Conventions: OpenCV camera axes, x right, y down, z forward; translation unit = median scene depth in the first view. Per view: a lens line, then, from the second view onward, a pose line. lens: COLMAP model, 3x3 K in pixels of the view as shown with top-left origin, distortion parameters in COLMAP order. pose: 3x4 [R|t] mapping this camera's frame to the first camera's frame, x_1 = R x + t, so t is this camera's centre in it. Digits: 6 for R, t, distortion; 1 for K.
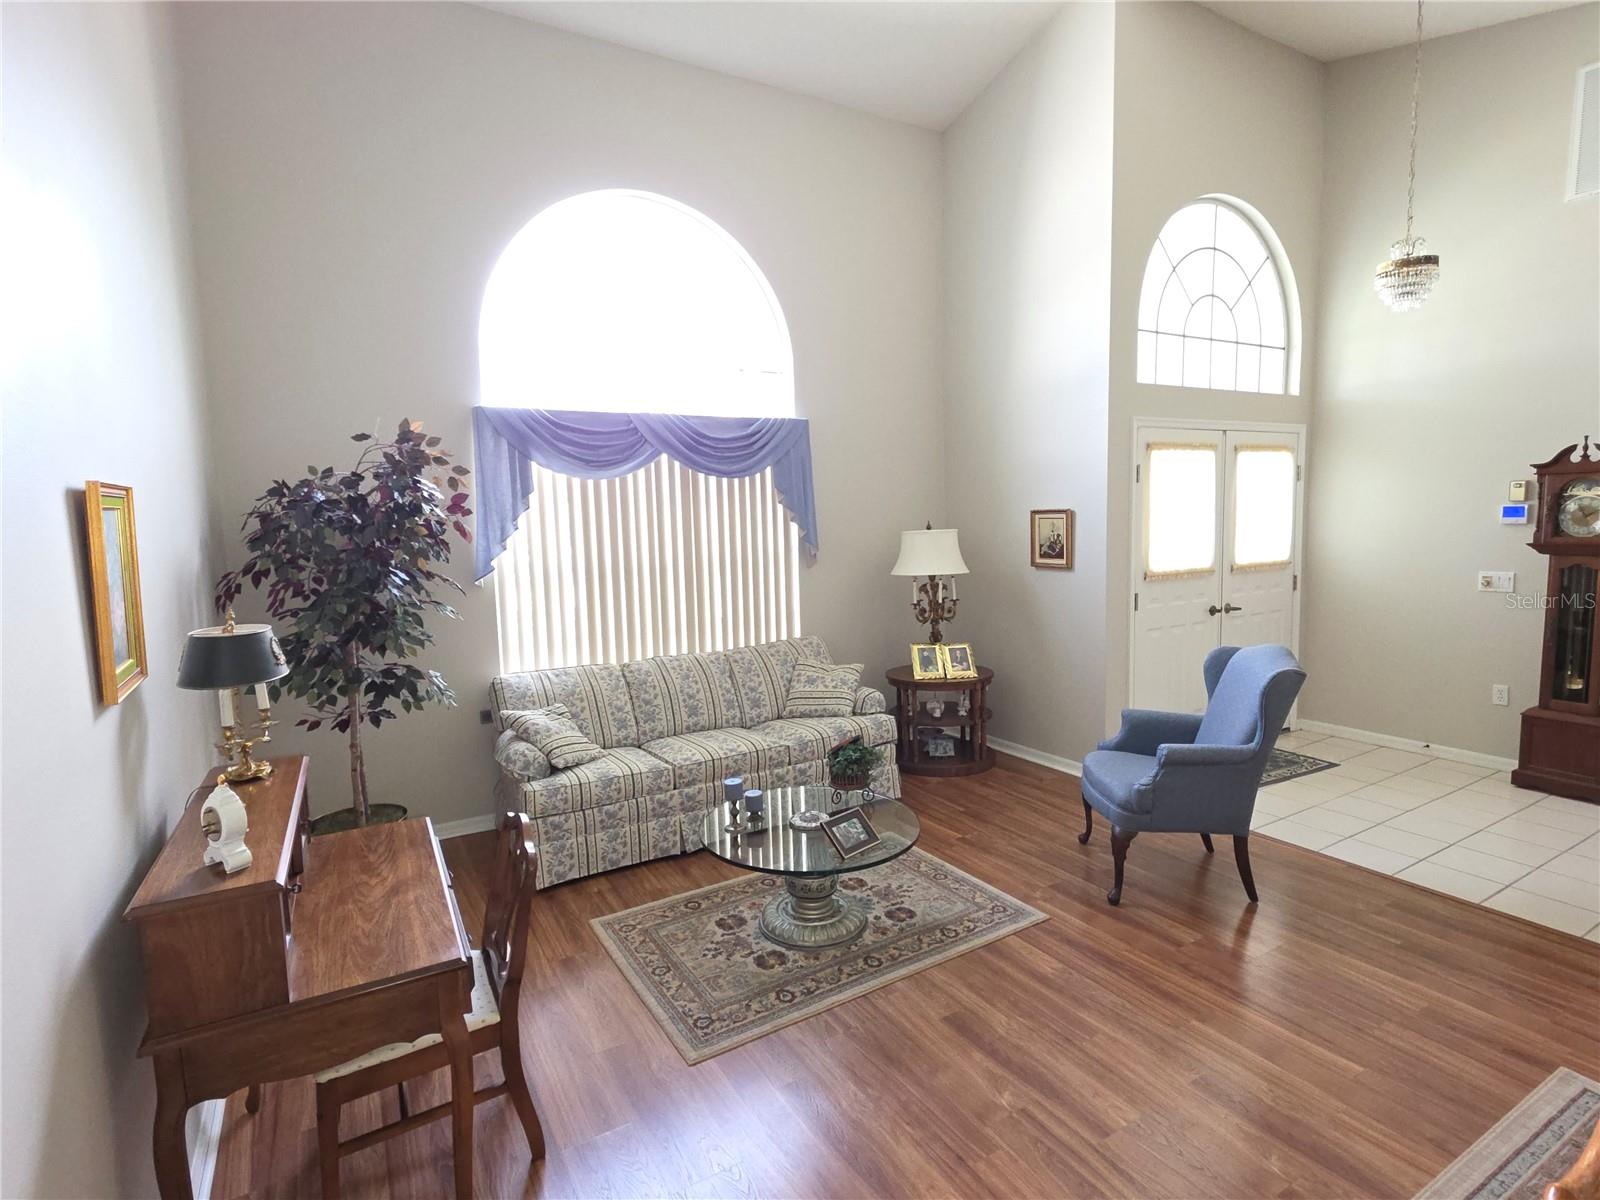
lens RADIAL K [[820.7, 0, 803.1], [0, 820.7, 554.6], [0, 0, 1]] dist [0.002880, -0.000068]
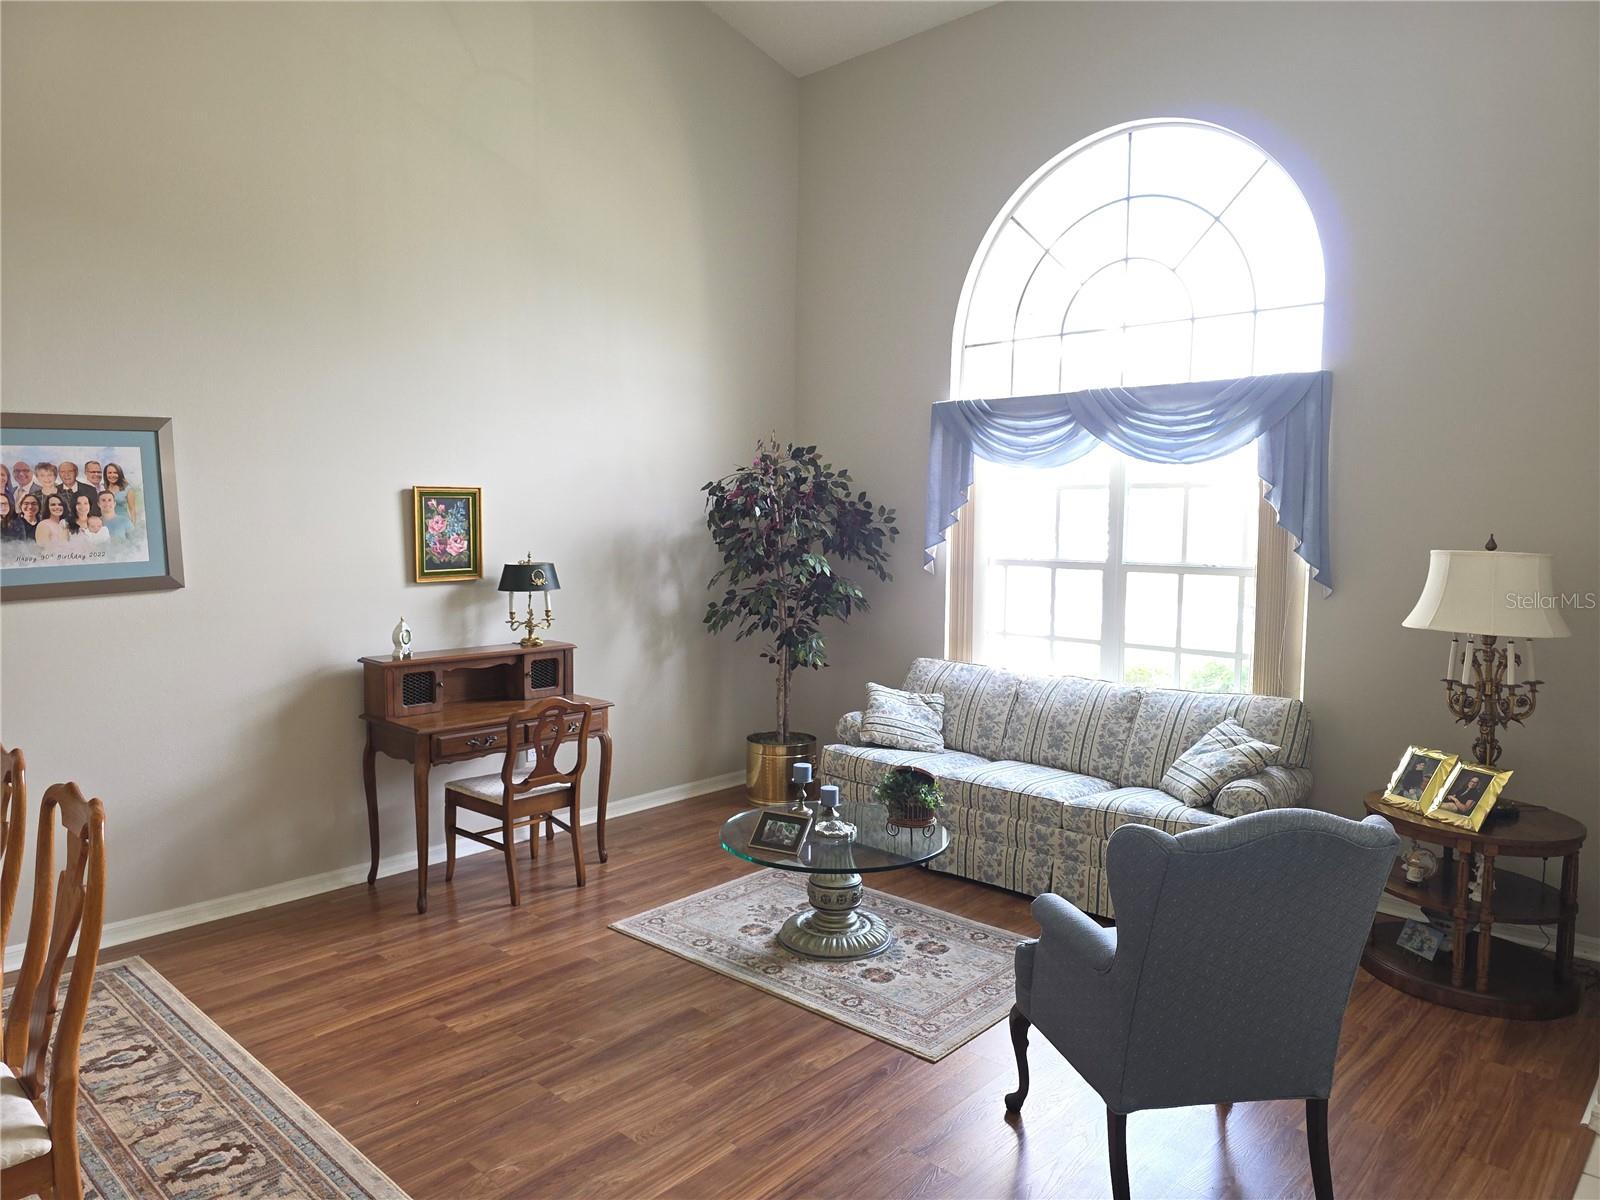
lens RADIAL K [[1053.5, 0, 800.0], [0, 1053.5, 600.0], [0, 0, 1]] dist [0.026617, -0.001834]
pose [[0.280272, 0.110746, -0.953511, 0.859102], [-0.058507, 0.993447, 0.098187, -0.052104], [0.958136, 0.028268, 0.284915, 0.442701]]
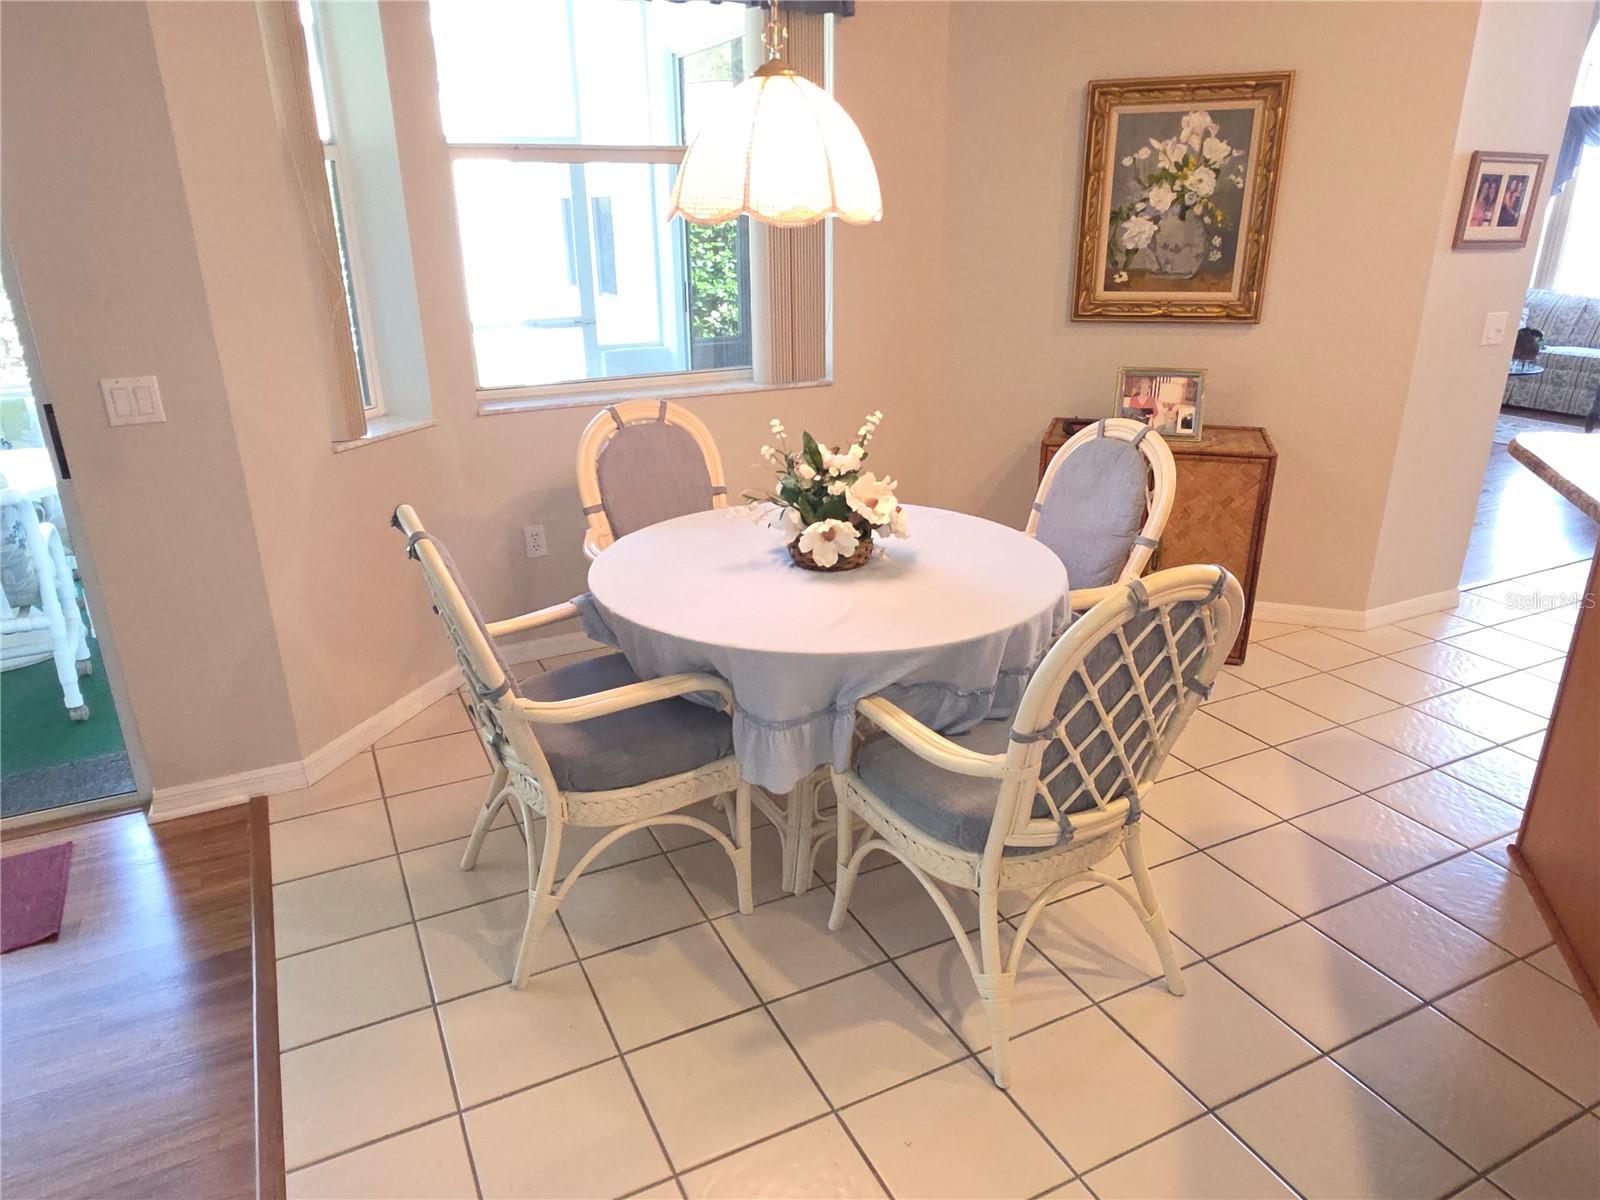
lens RADIAL K [[1046.5, 0, 800.0], [0, 1046.5, 600.0], [0, 0, 1]] dist [0.002922, 0.000582]
pose [[-0.077420, 0.377552, -0.922746, 1.869108], [-0.037615, 0.923759, 0.381123, -0.021818], [0.996289, 0.064216, -0.057316, -0.258167]]
